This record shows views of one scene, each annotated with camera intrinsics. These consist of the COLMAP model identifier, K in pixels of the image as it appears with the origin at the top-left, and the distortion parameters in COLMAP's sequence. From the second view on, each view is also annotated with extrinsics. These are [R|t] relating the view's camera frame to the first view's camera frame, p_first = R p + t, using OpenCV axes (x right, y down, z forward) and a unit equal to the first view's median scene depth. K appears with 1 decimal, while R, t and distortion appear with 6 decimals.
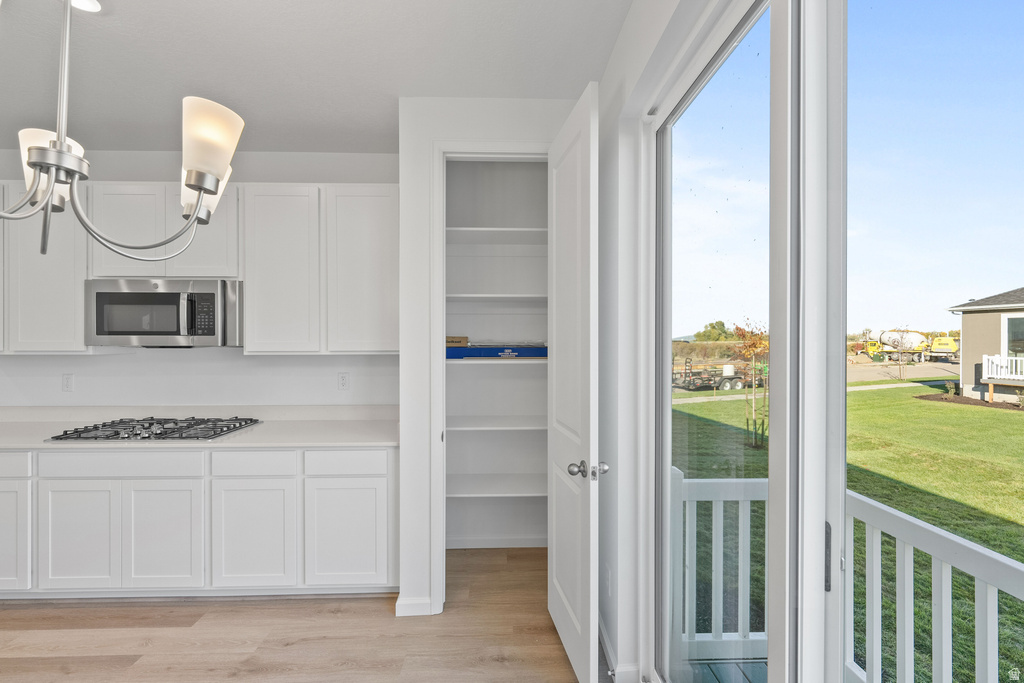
lens RADIAL K [[412.7, 0, 512.0], [0, 412.7, 341.5], [0, 0, 1]] dist [-0.000203, -0.000116]
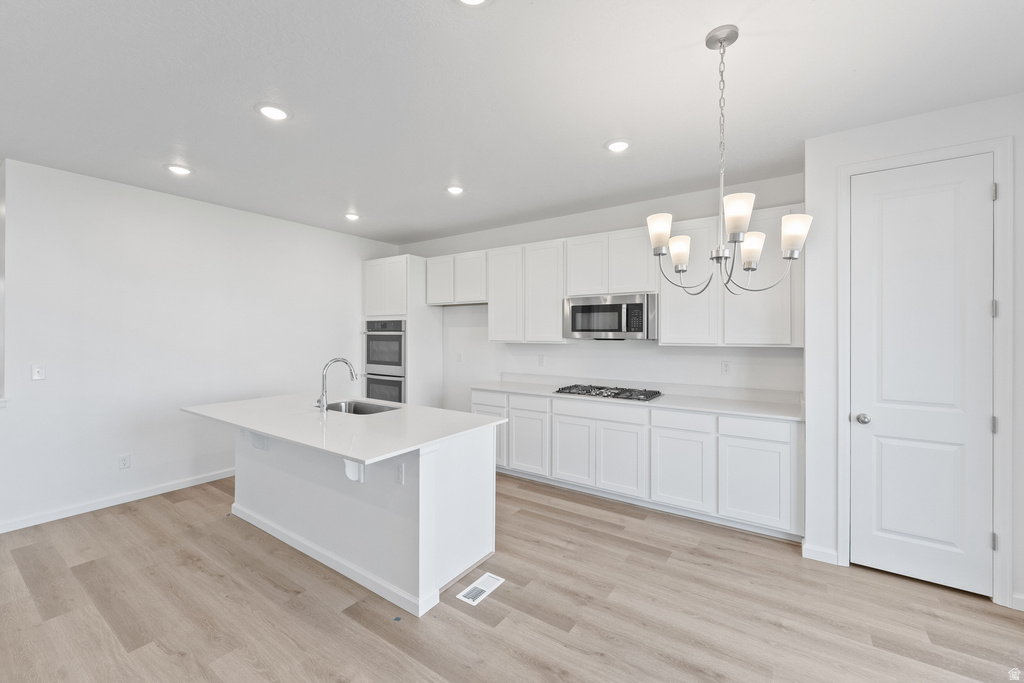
lens RADIAL K [[413.9, 0, 511.3], [0, 413.9, 333.9], [0, 0, 1]] dist [-0.001100, -0.000173]
pose [[0.808962, 0.001182, -0.587860, -0.089773], [-0.004865, 0.999977, -0.004685, 0.000820], [0.587841, 0.006650, 0.808949, -0.183660]]
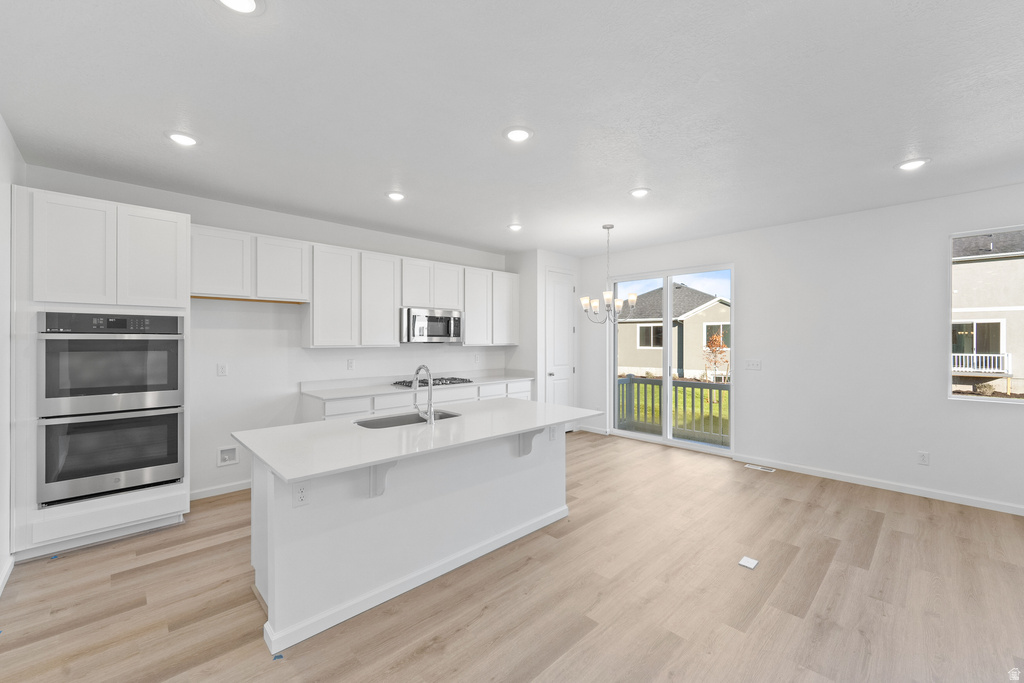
lens RADIAL K [[411.1, 0, 512.0], [0, 411.1, 341.5], [0, 0, 1]] dist [0.002414, -0.000054]
pose [[0.737993, -0.002619, 0.674803, -0.767746], [0.001733, 0.999997, 0.001985, 0.001792], [-0.674806, -0.000295, 0.737995, -0.302175]]
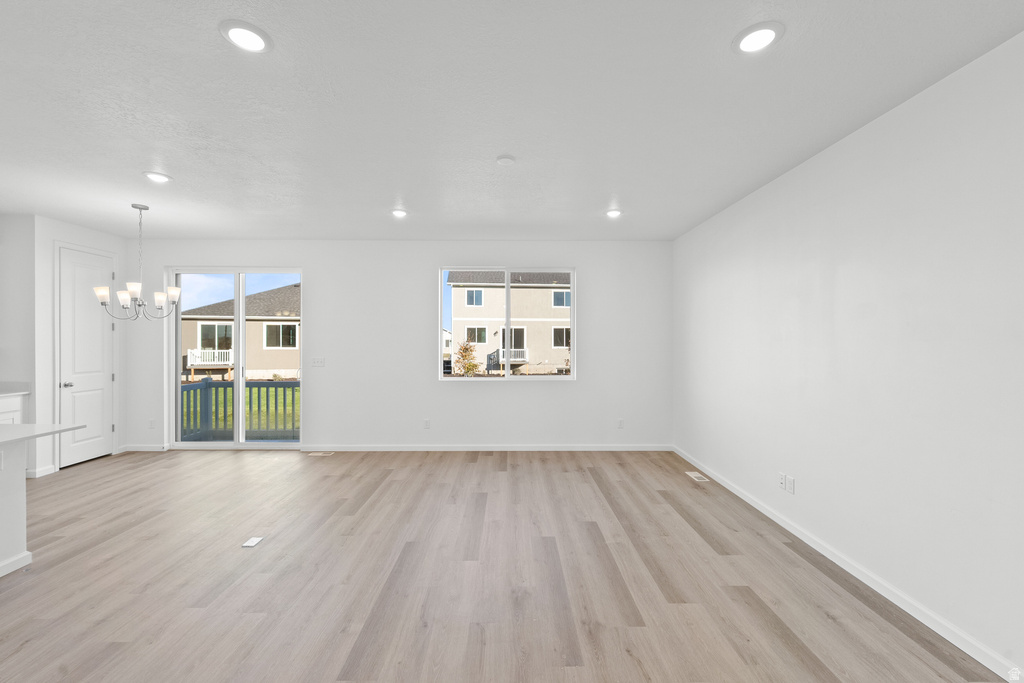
lens RADIAL K [[412.7, 0, 512.0], [0, 412.7, 341.5], [0, 0, 1]] dist [-0.000203, -0.000116]
pose [[0.021029, -0.003981, 0.999771, -0.763002], [0.001589, 0.999991, 0.003949, 0.002234], [-0.999778, 0.001505, 0.021035, -0.458025]]
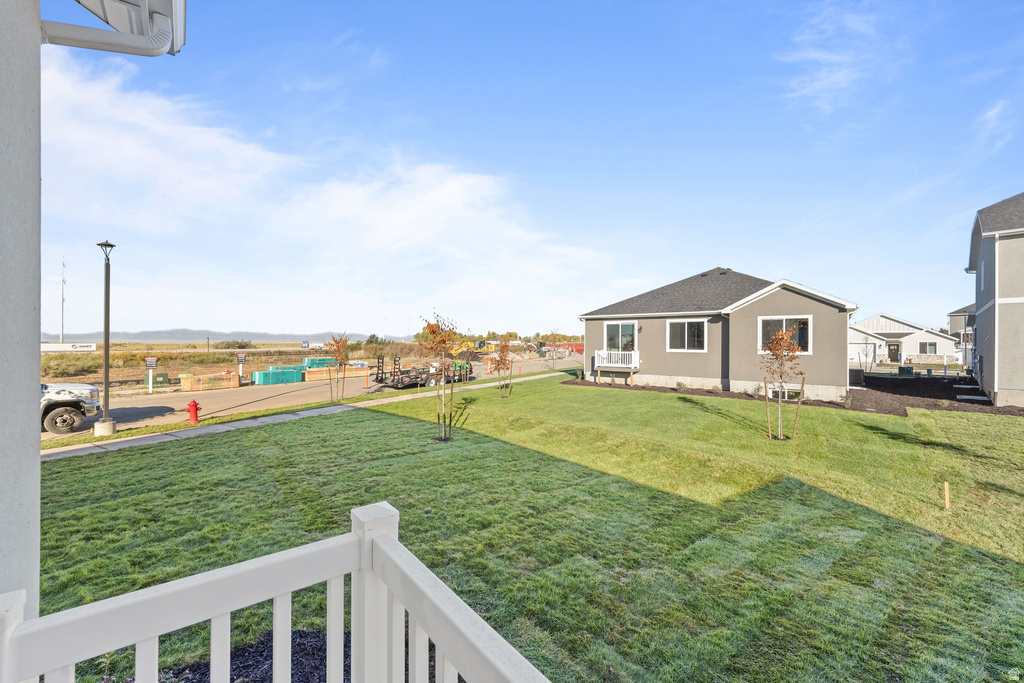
lens RADIAL K [[412.7, 0, 512.0], [0, 412.7, 341.5], [0, 0, 1]] dist [-0.000203, -0.000116]
pose [[0.797417, 0.002902, 0.603422, 0.165715], [-0.001873, 0.999996, -0.002333, 0.017822], [-0.603426, 0.000730, 0.797419, 0.120877]]
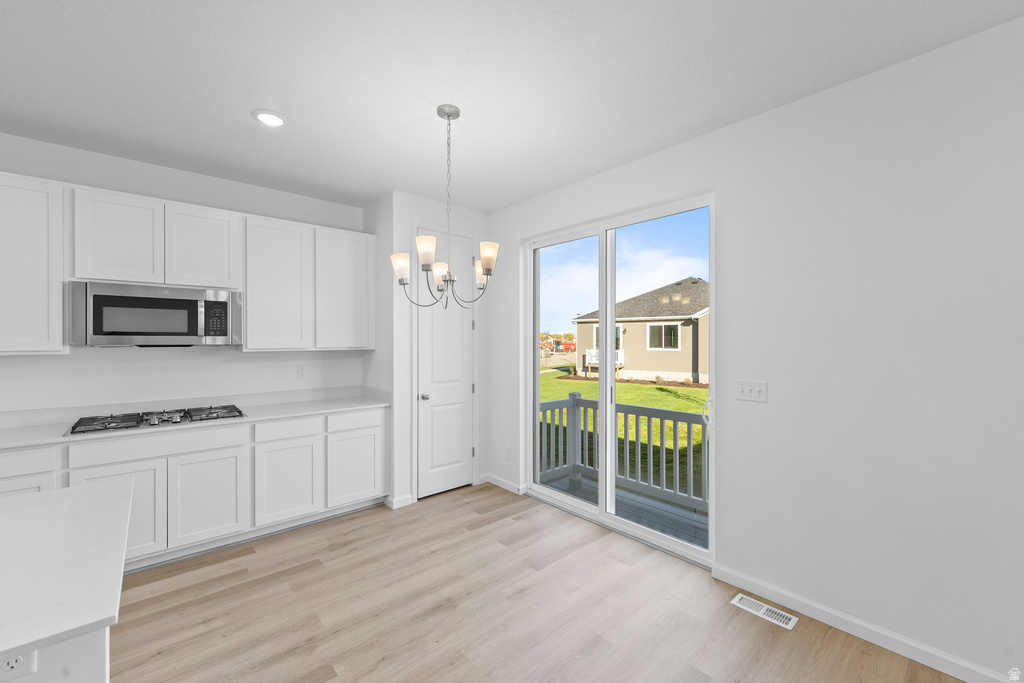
lens RADIAL K [[412.7, 0, 512.0], [0, 412.7, 341.5], [0, 0, 1]] dist [-0.000203, -0.000116]
pose [[0.770940, -0.002444, 0.636904, -0.330139], [0.003065, 0.999995, 0.000128, 0.001509], [-0.636901, 0.001853, 0.770944, -0.191661]]
